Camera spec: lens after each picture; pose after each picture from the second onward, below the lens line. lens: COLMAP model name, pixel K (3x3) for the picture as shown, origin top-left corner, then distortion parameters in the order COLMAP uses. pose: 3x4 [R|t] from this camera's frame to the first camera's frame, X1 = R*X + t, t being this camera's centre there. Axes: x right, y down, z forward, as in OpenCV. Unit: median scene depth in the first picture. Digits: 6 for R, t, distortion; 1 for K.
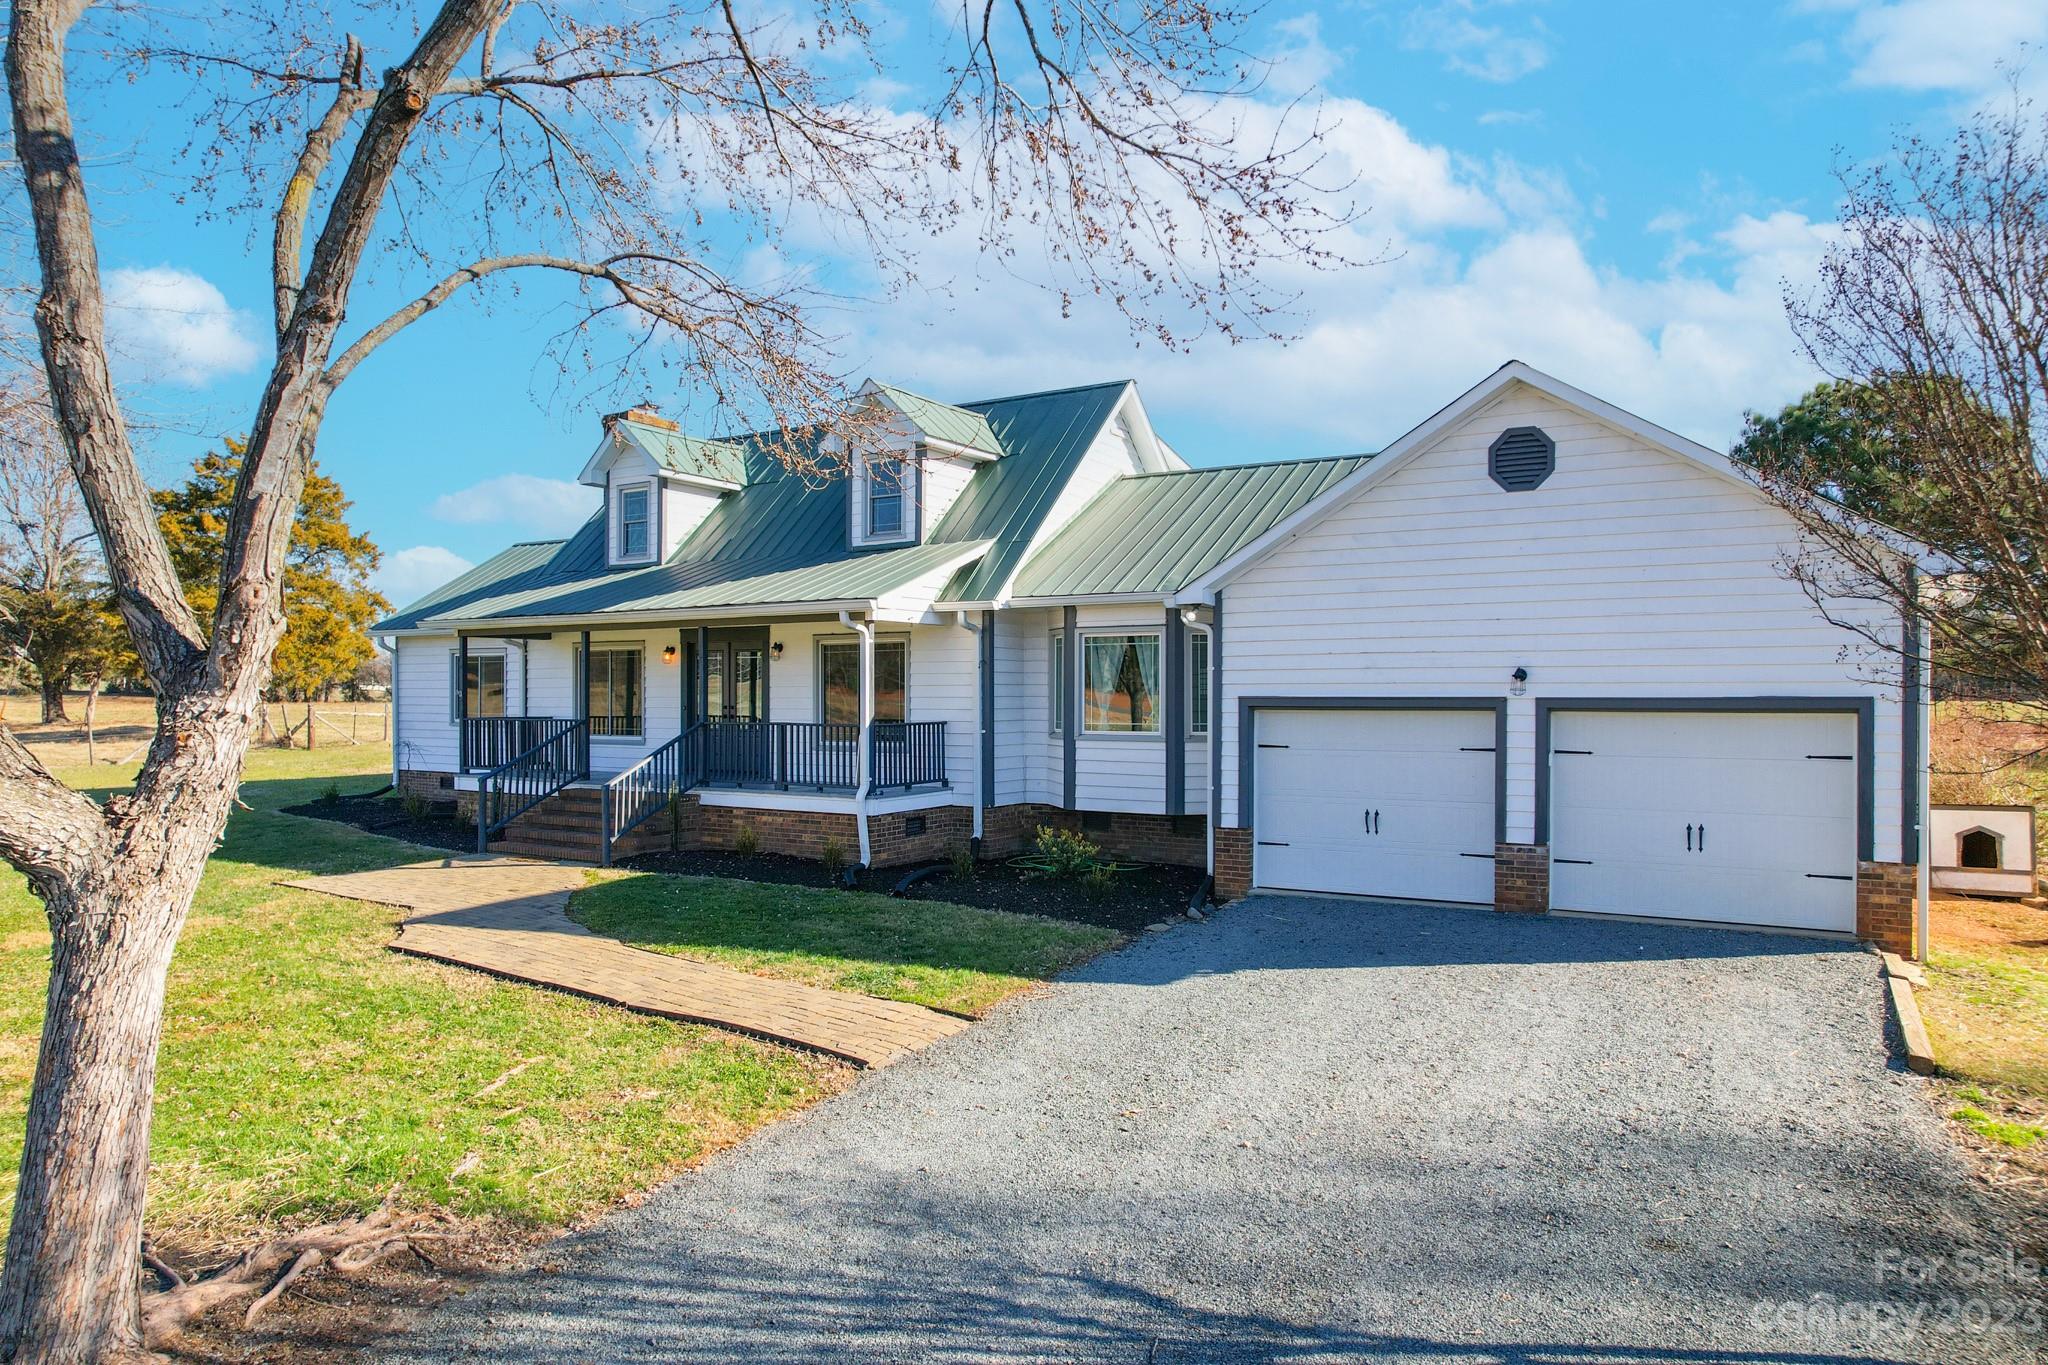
lens RADIAL K [[973.2, 0, 1024.0], [0, 973.2, 682.5], [0, 0, 1]] dist [-0.020705, -0.000297]
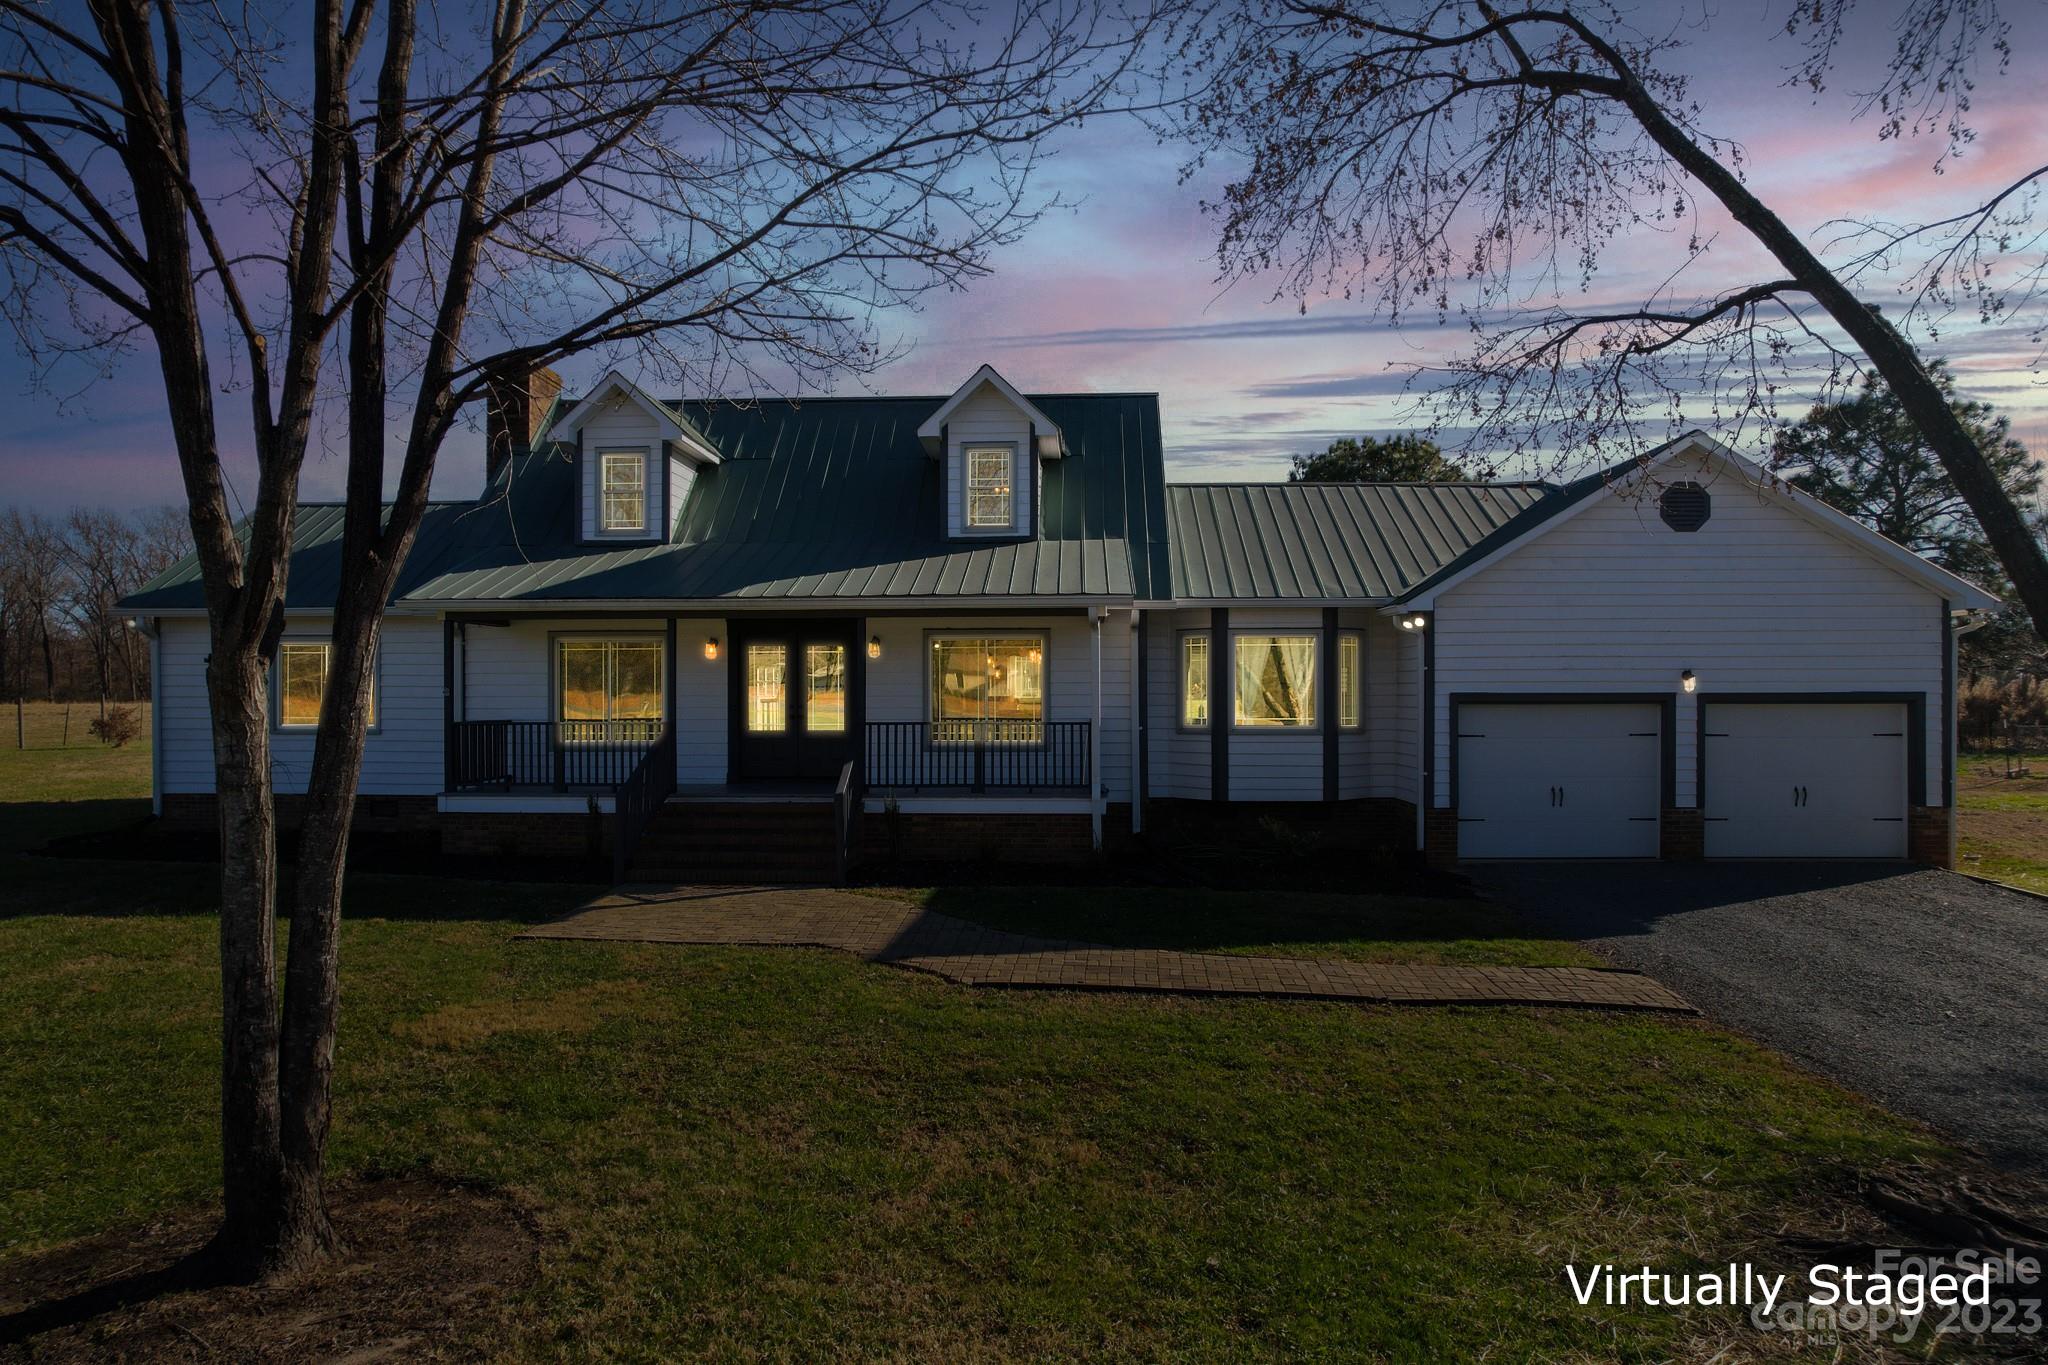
lens RADIAL K [[973.2, 0, 1024.0], [0, 973.2, 682.5], [0, 0, 1]] dist [-0.020705, -0.000297]
pose [[0.925998, 0.002967, 0.377516, -0.679145], [-0.003332, 0.999994, 0.000315, 0.003187], [-0.377513, -0.001549, 0.926003, 0.128865]]
